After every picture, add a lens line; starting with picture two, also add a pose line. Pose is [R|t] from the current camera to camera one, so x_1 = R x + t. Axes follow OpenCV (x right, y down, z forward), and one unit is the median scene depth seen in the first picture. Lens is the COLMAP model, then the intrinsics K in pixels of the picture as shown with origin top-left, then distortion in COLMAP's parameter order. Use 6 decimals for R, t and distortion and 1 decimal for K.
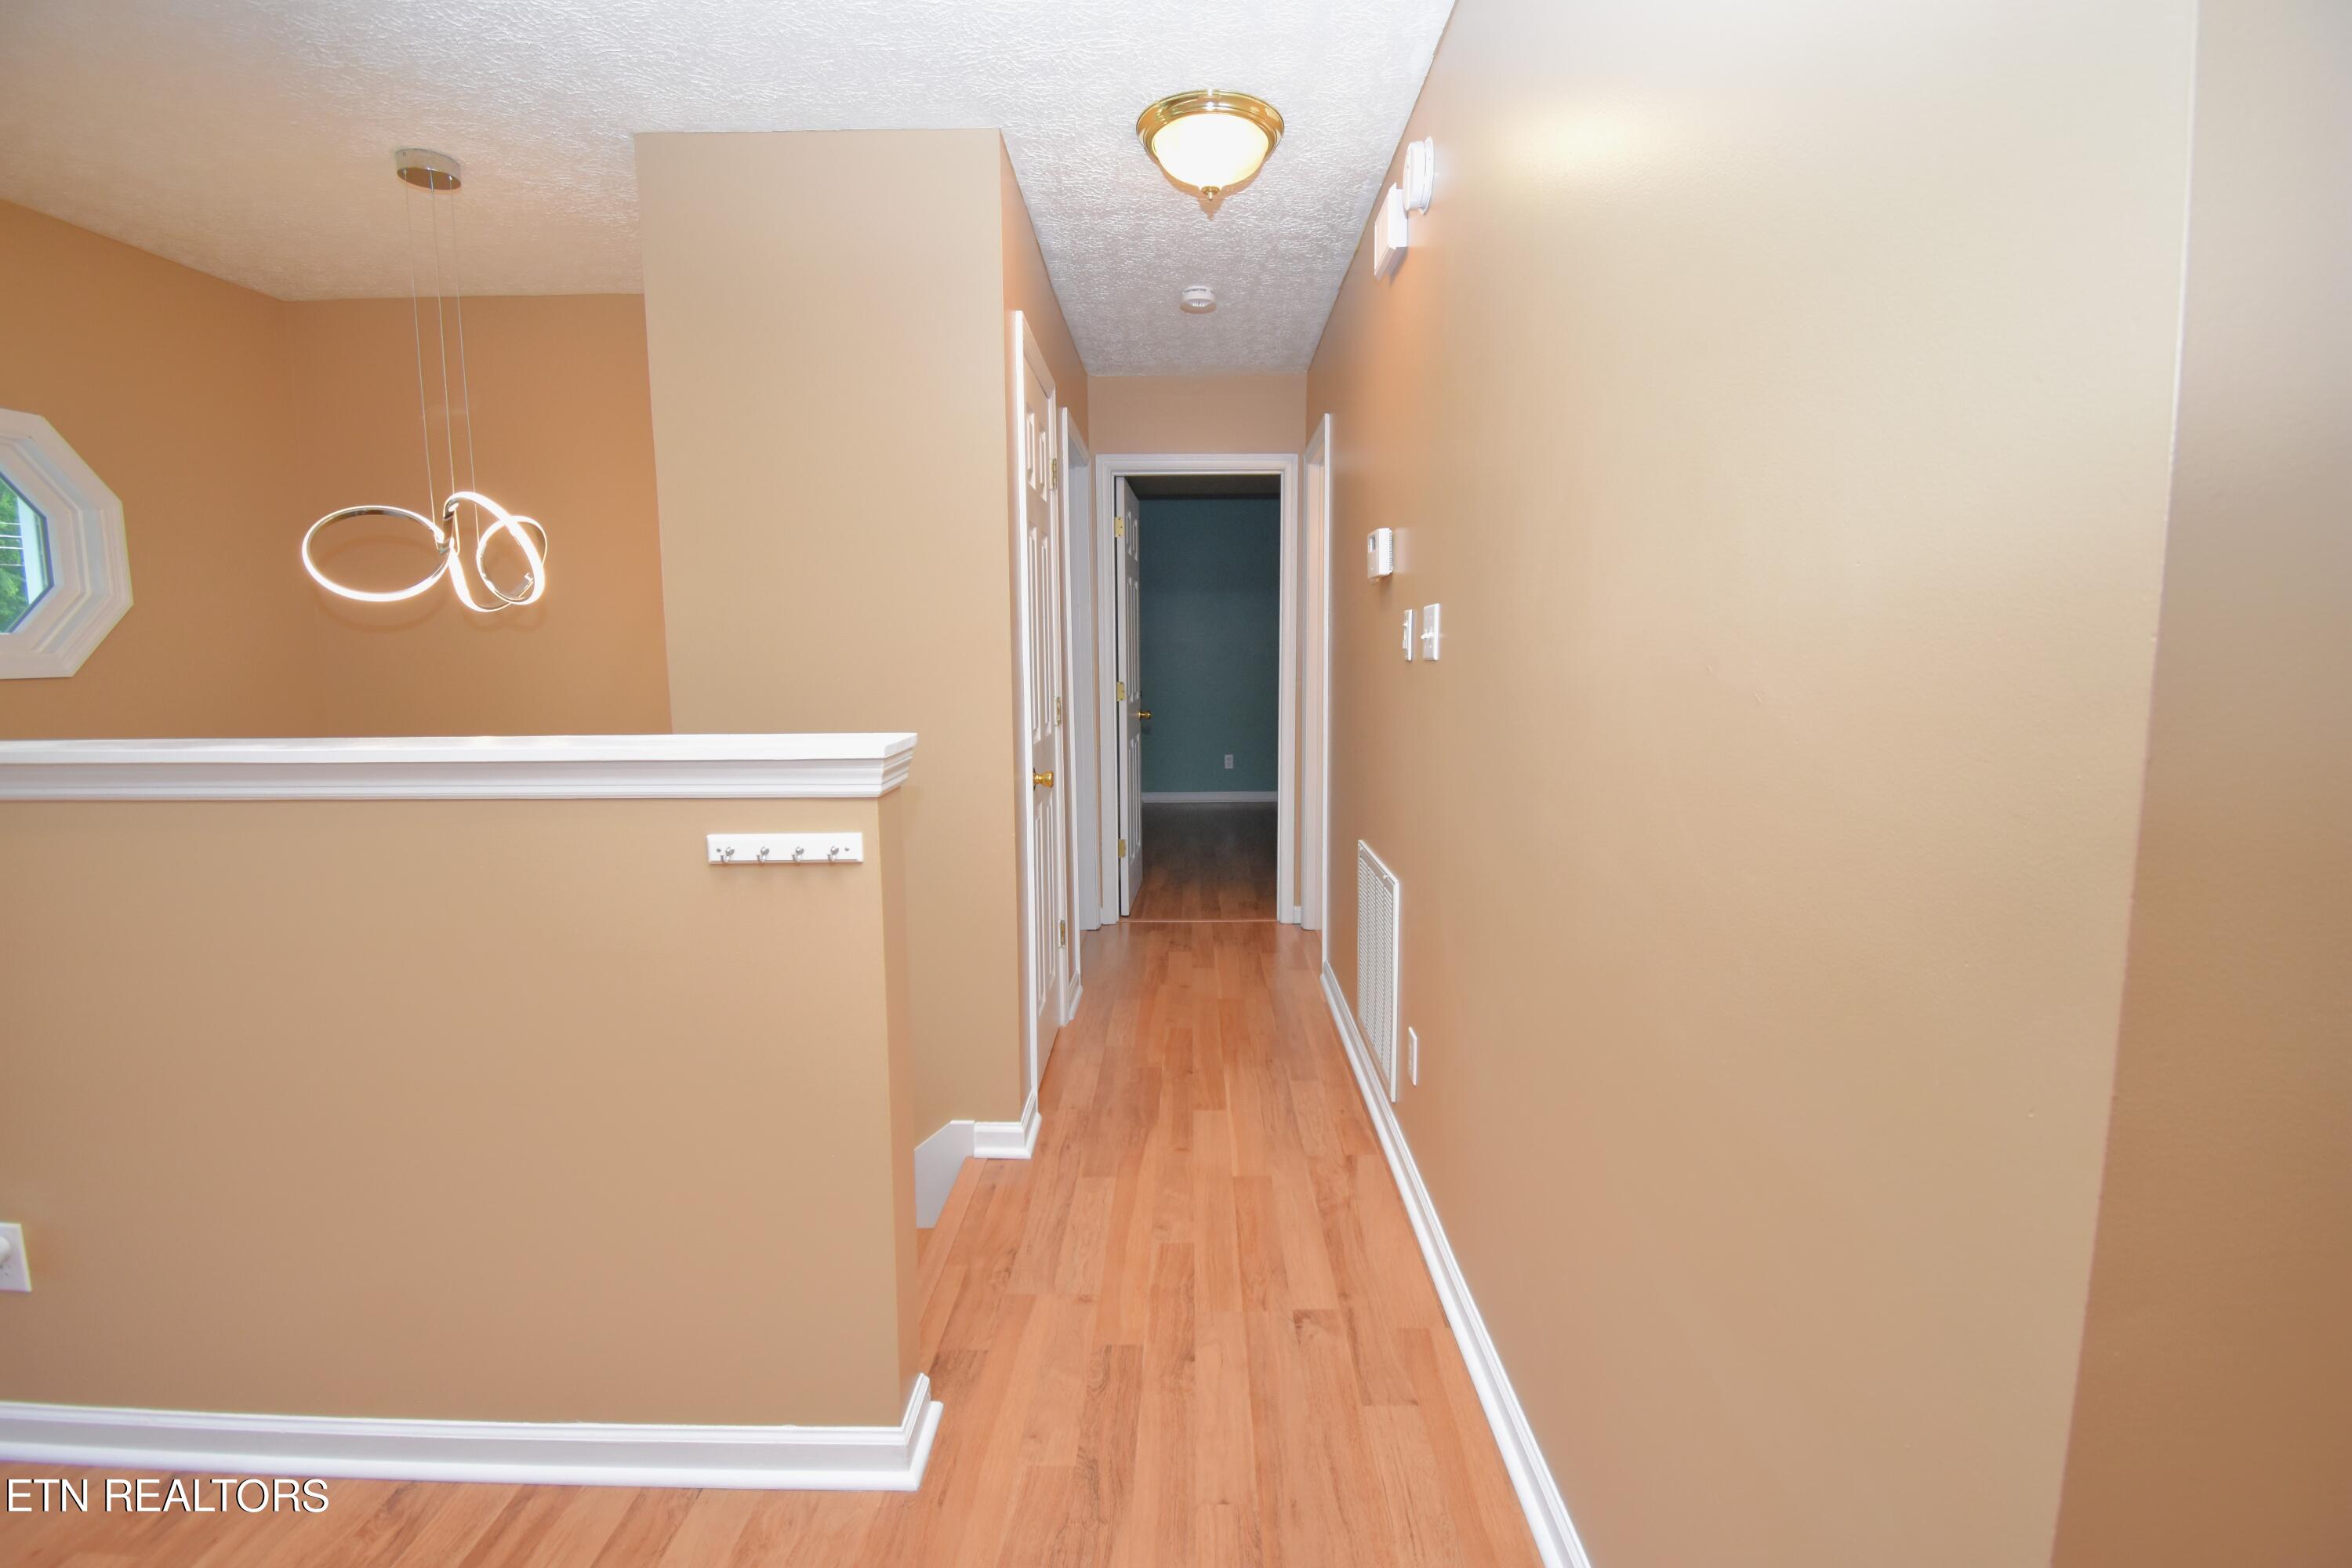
lens RADIAL K [[1017.3, 0, 1137.7], [0, 1017.3, 786.7], [0, 0, 1]] dist [0.024757, -0.024892]
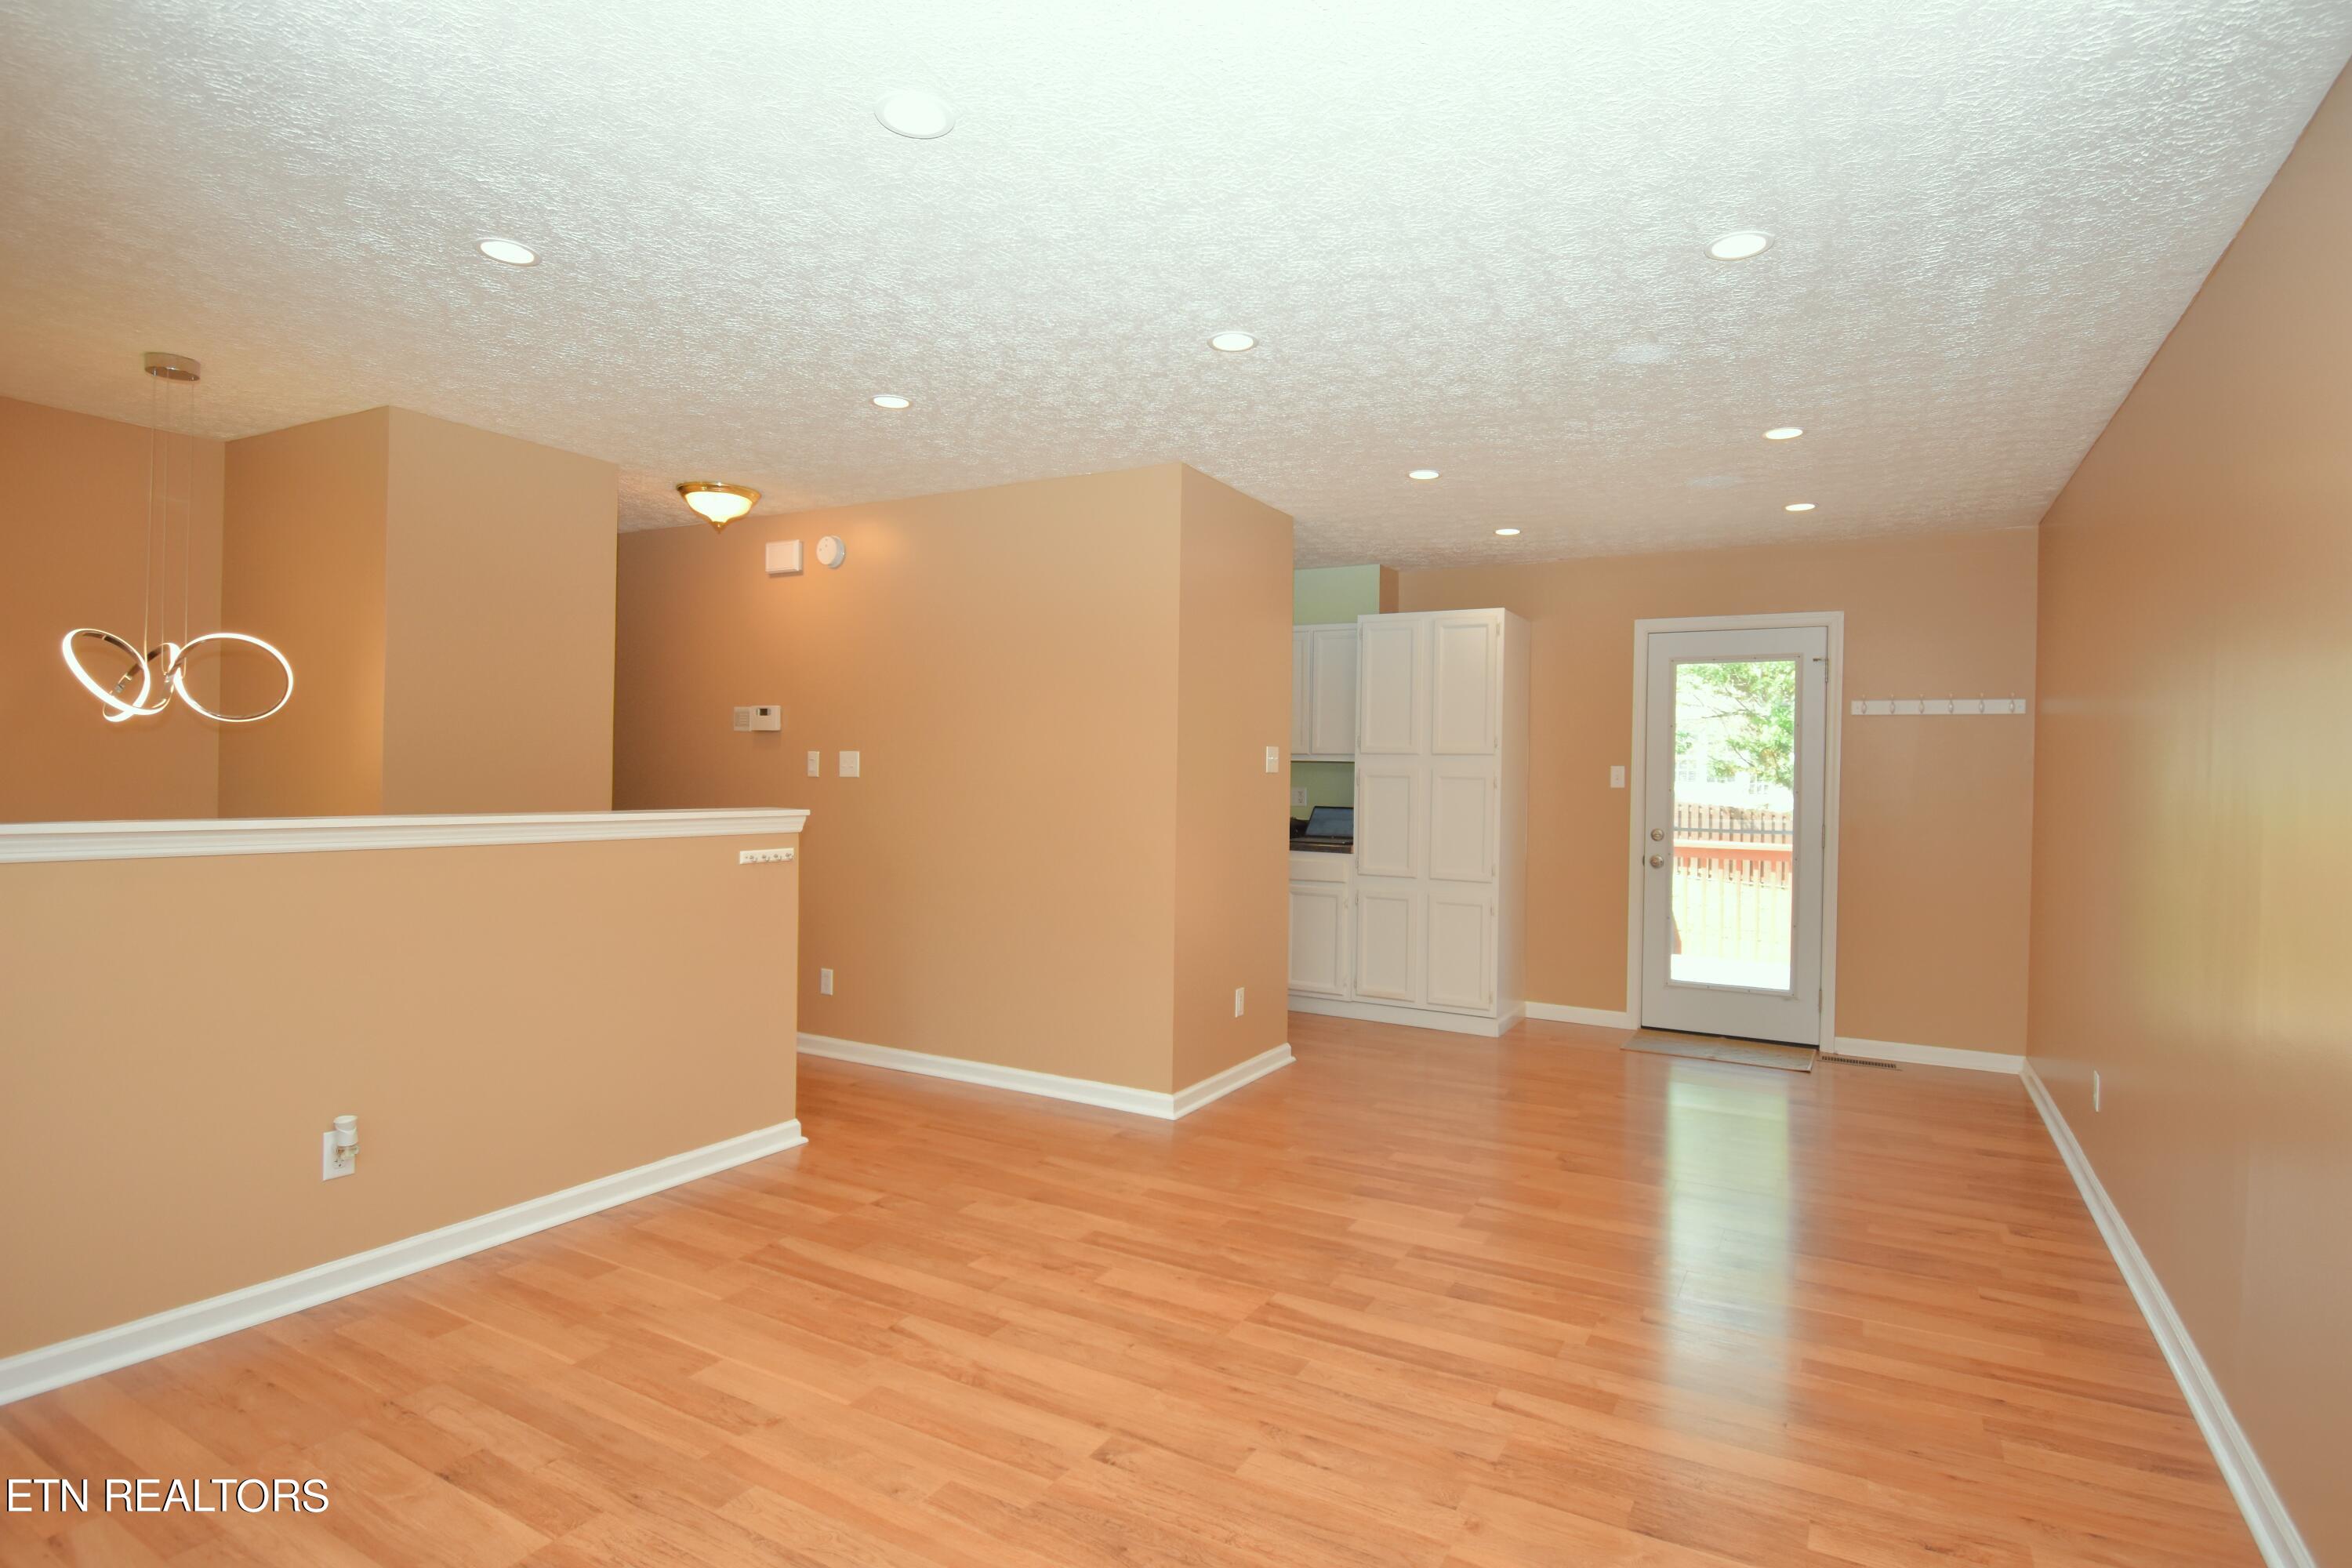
lens RADIAL K [[1204.7, 0, 1182.6], [0, 1204.7, 780.1], [0, 0, 1]] dist [0.023890, -0.033663]
pose [[0.456261, 0.010651, 0.889782, -1.421124], [0.092467, 0.993948, -0.059314, 0.083823], [-0.885029, 0.109338, 0.452514, -0.665707]]
